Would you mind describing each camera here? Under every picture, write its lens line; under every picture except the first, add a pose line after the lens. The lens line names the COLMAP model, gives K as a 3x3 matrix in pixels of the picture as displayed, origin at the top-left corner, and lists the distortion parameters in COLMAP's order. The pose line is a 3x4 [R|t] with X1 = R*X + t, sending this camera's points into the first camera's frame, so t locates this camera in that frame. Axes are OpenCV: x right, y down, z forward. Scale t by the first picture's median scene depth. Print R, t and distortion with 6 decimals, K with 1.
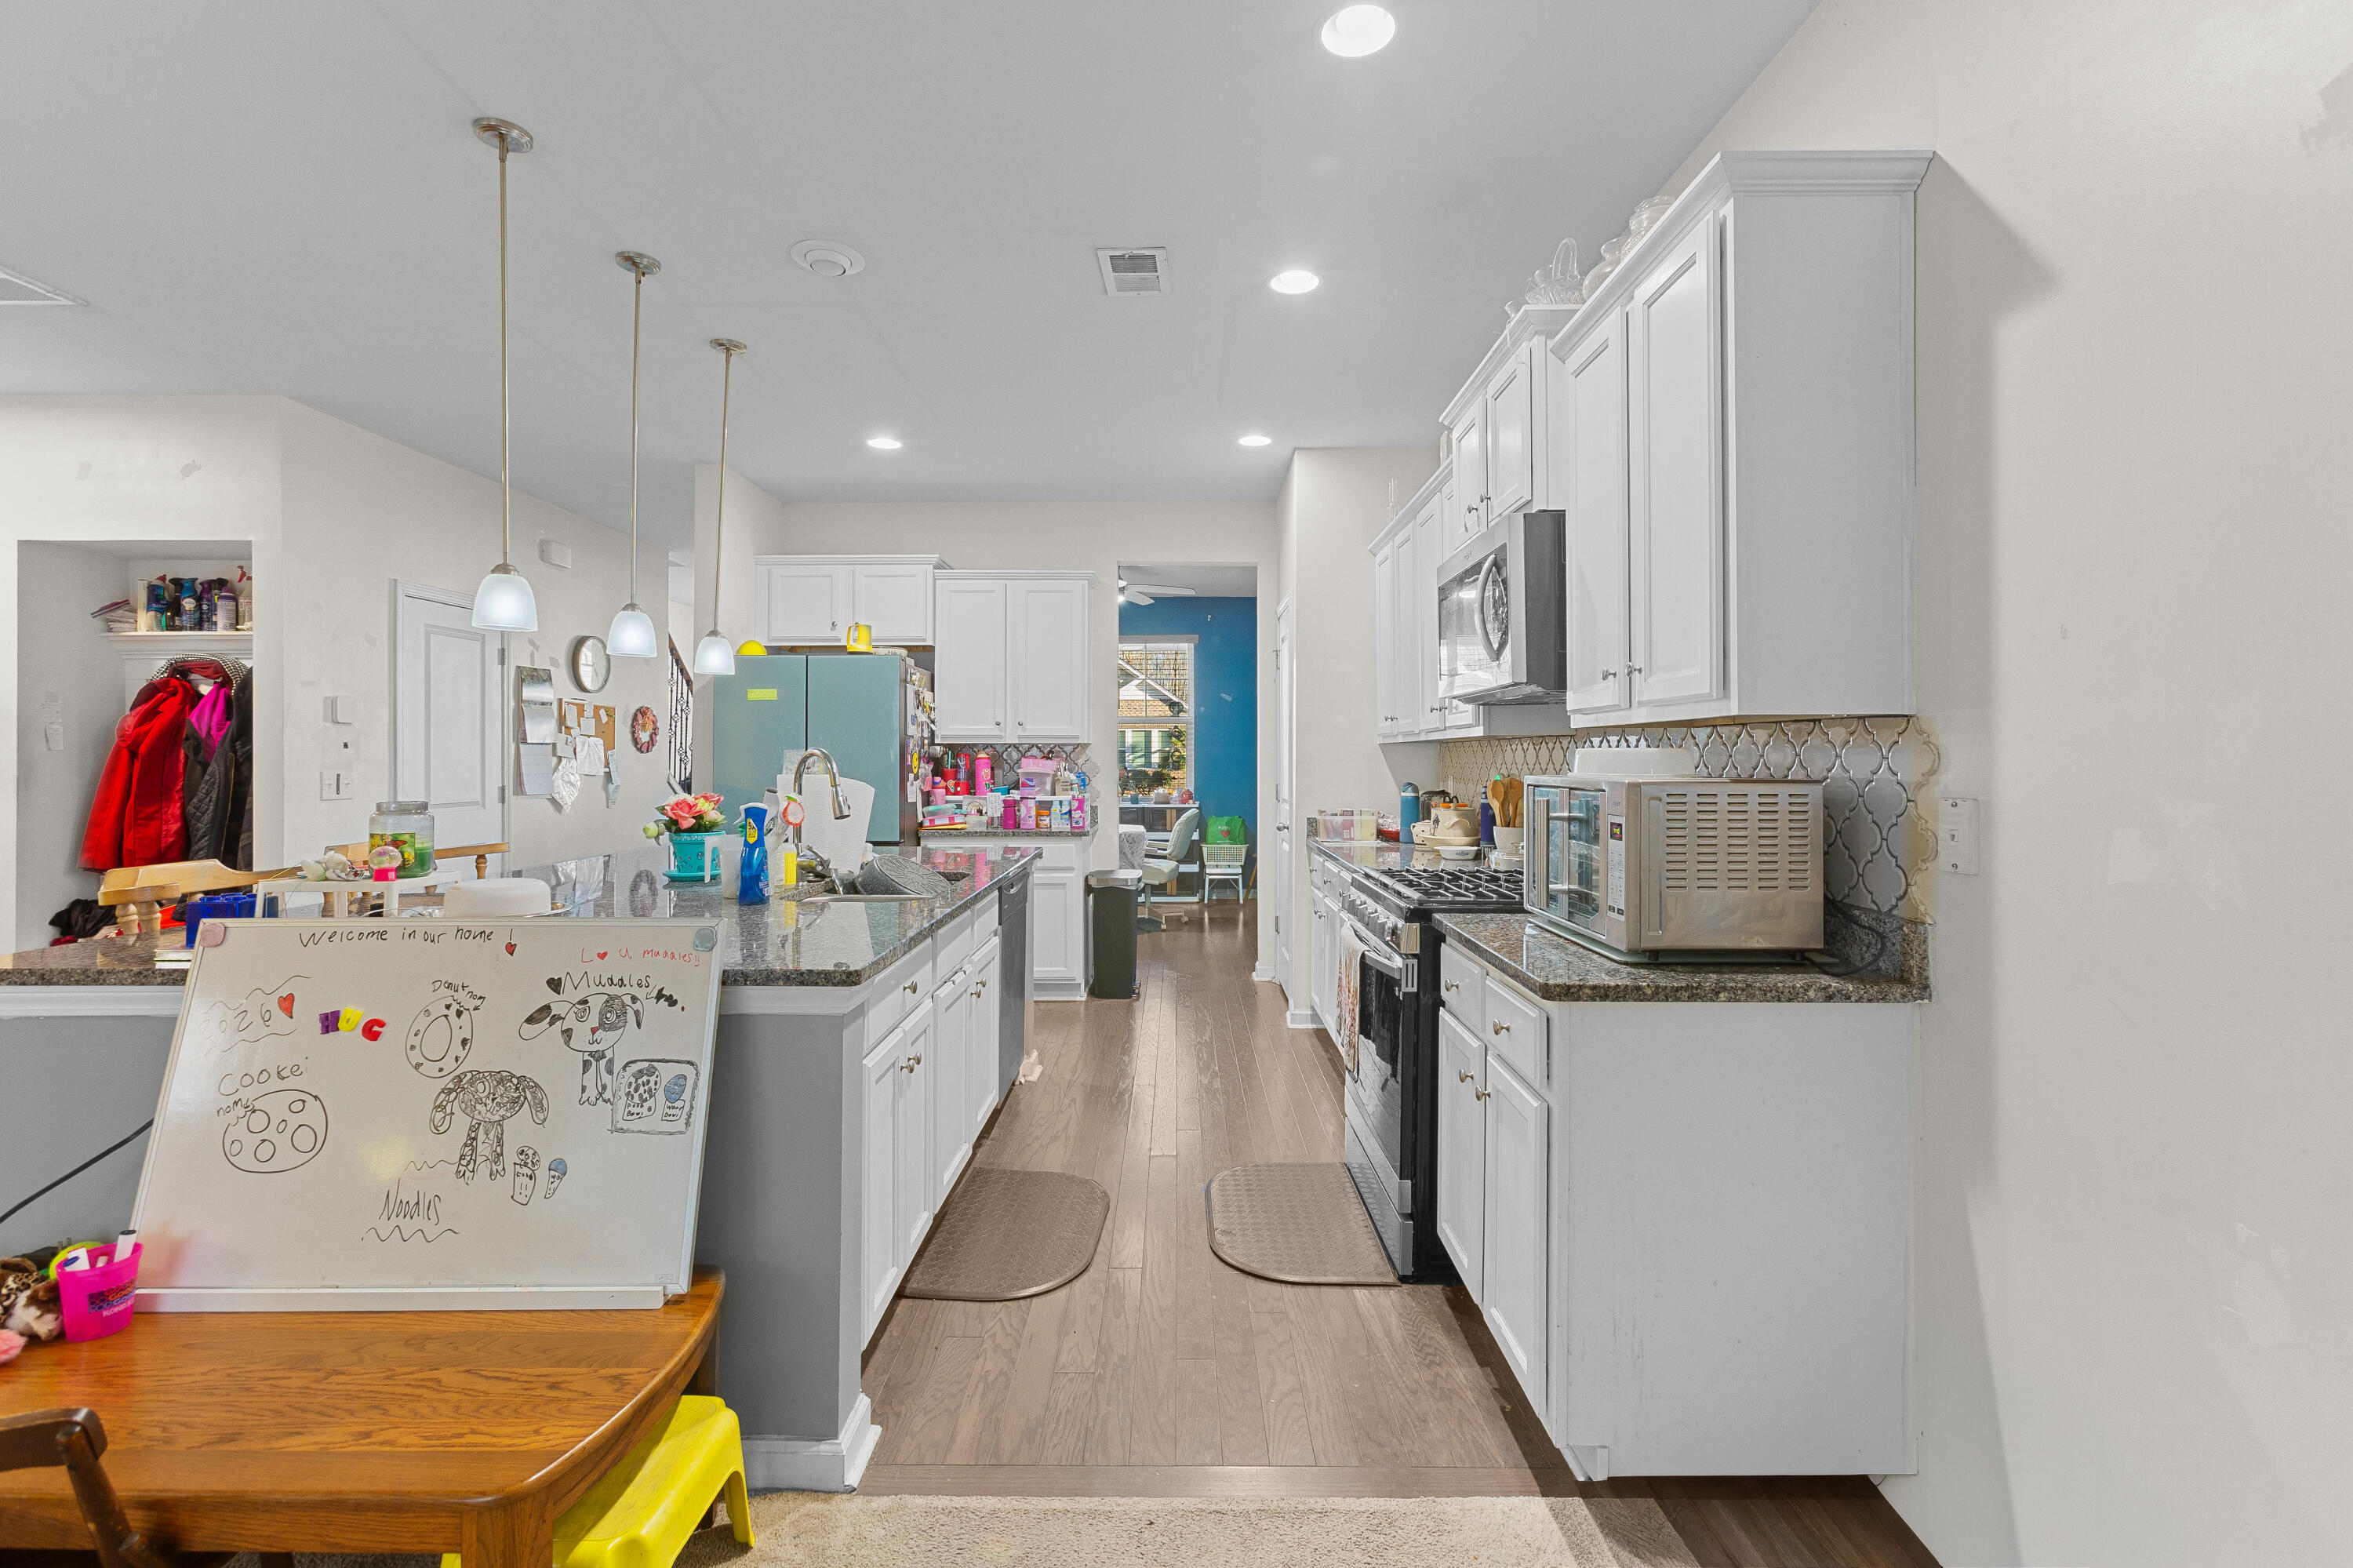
lens RADIAL K [[1045.1, 0, 1181.1], [0, 1045.1, 759.5], [0, 0, 1]] dist [0.001503, 0.000122]
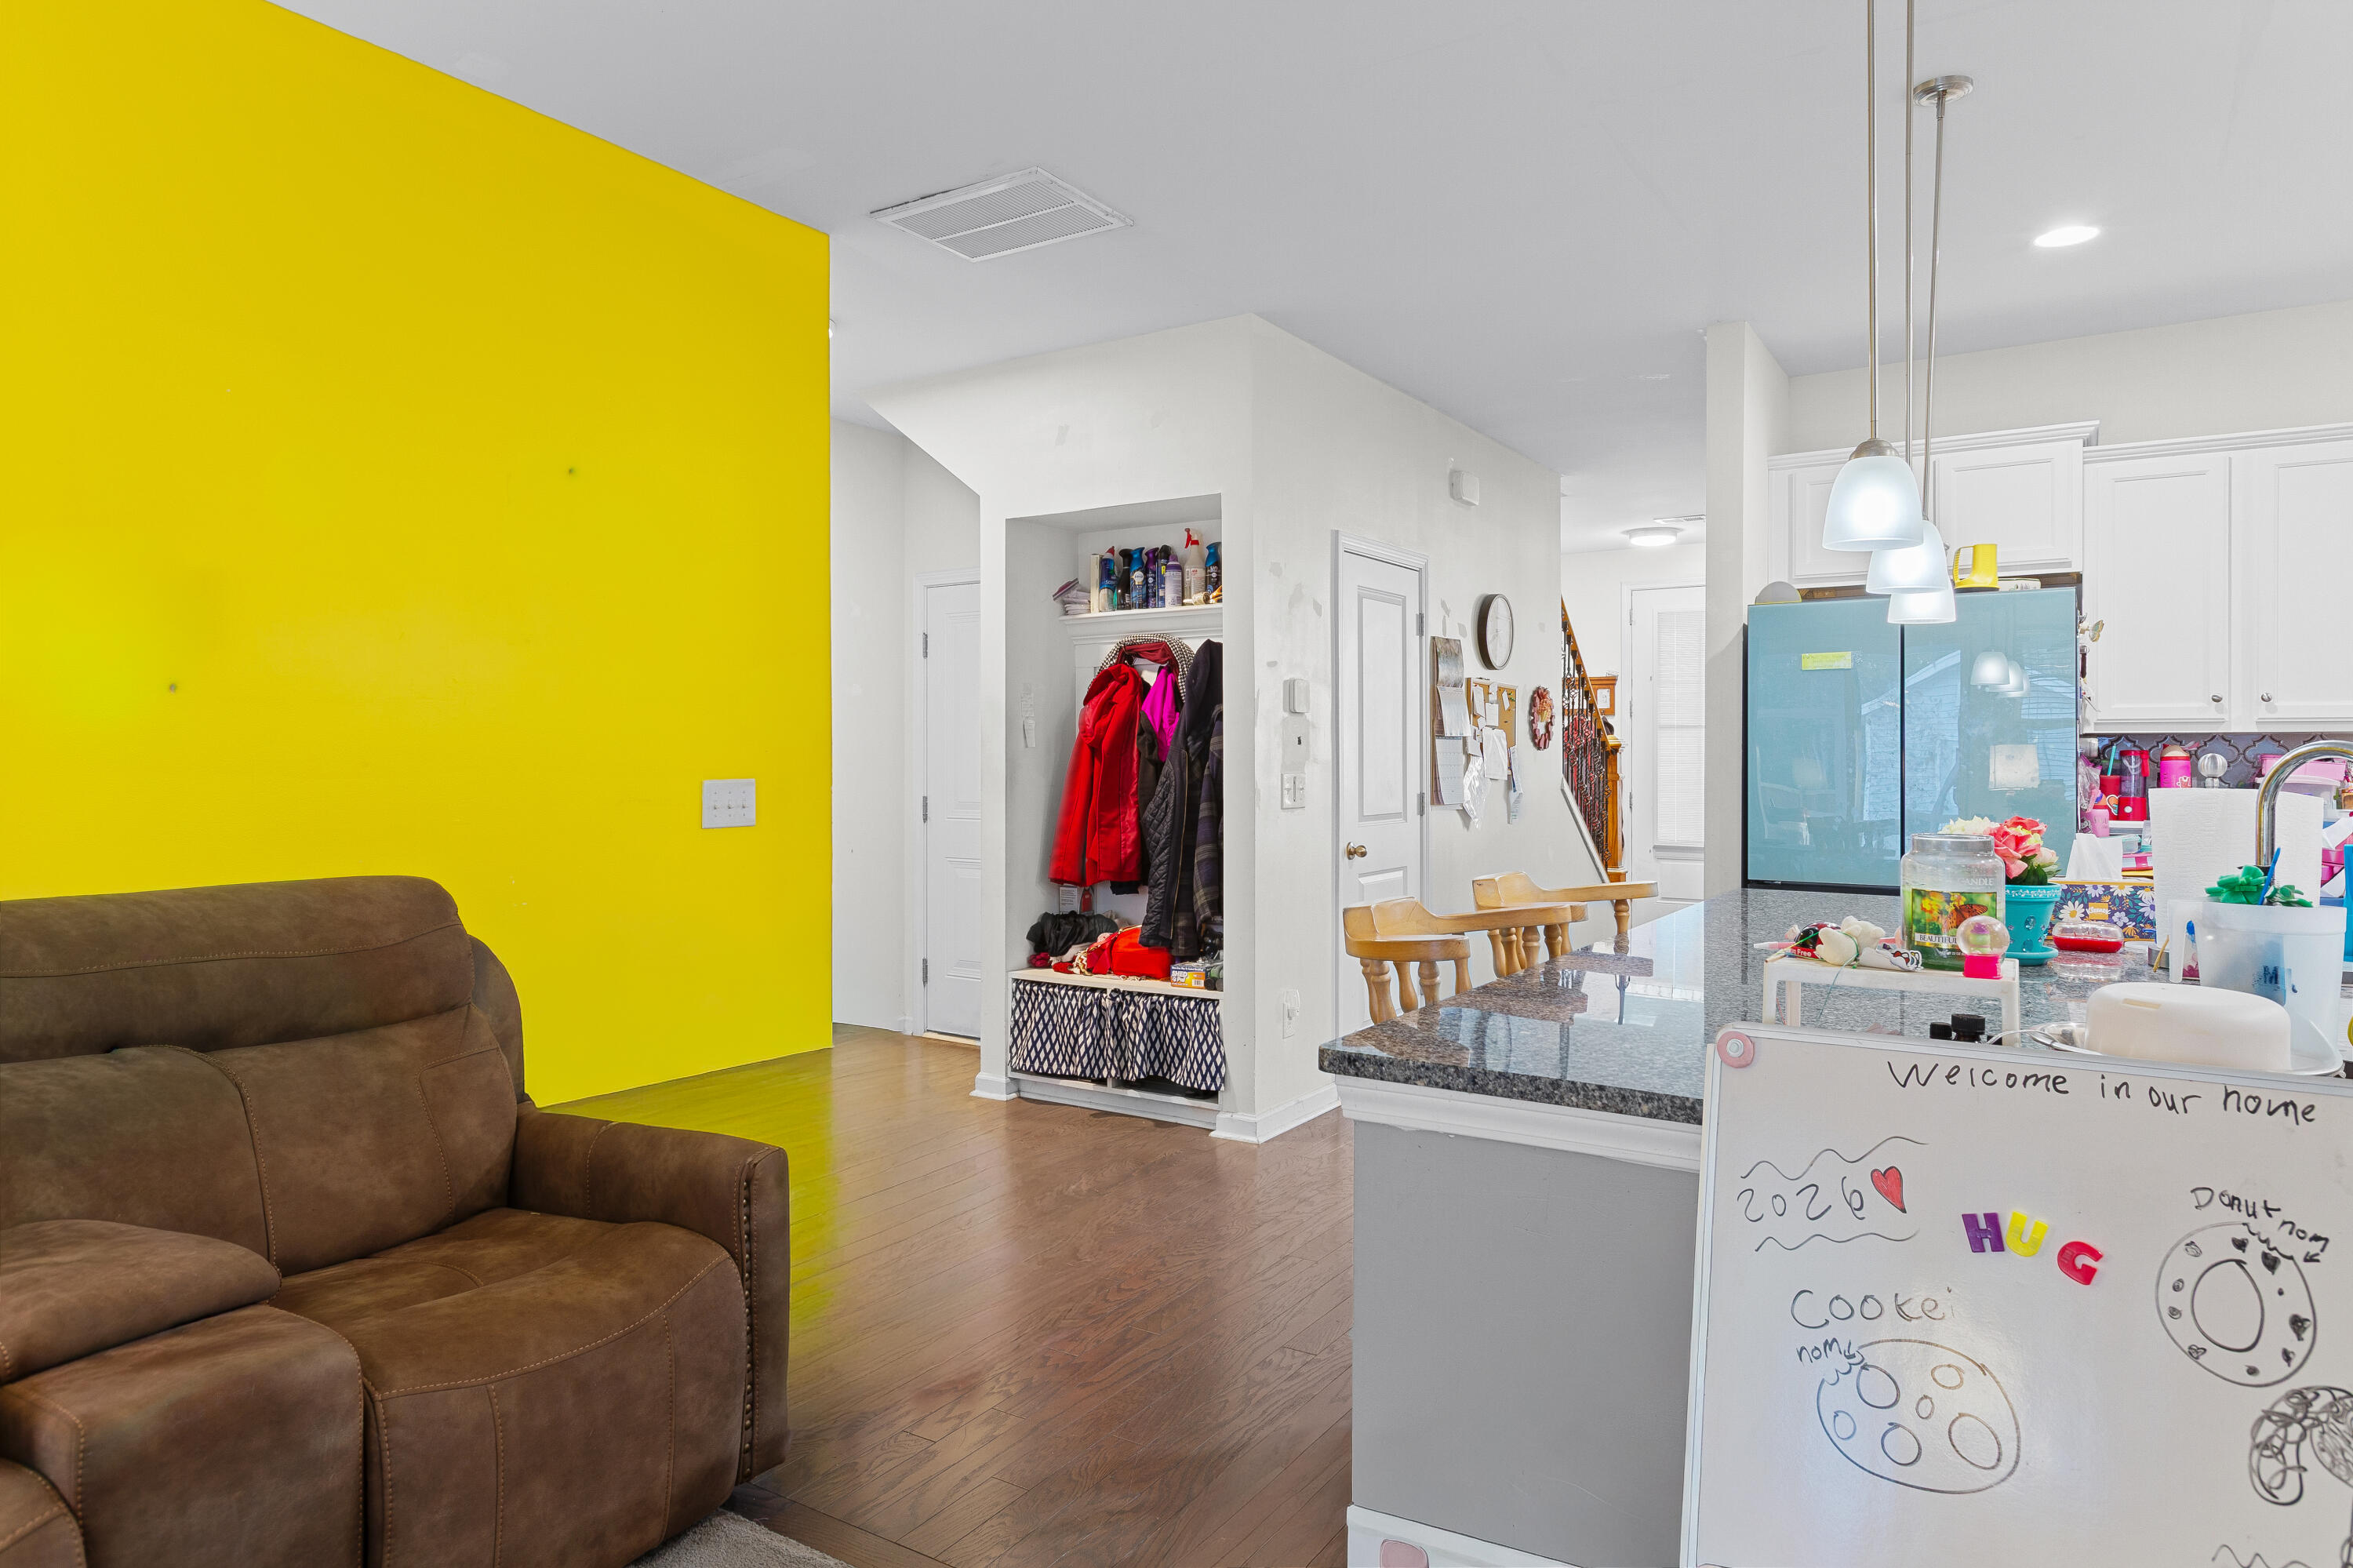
lens RADIAL K [[1407.2, 0, 1173.7], [0, 1407.2, 761.1], [0, 0, 1]] dist [0.001008, 0.002019]
pose [[0.833367, 0.003643, -0.552708, -0.410801], [-0.002525, 0.999993, 0.002784, -0.001218], [0.552715, -0.000924, 0.833370, 0.071446]]
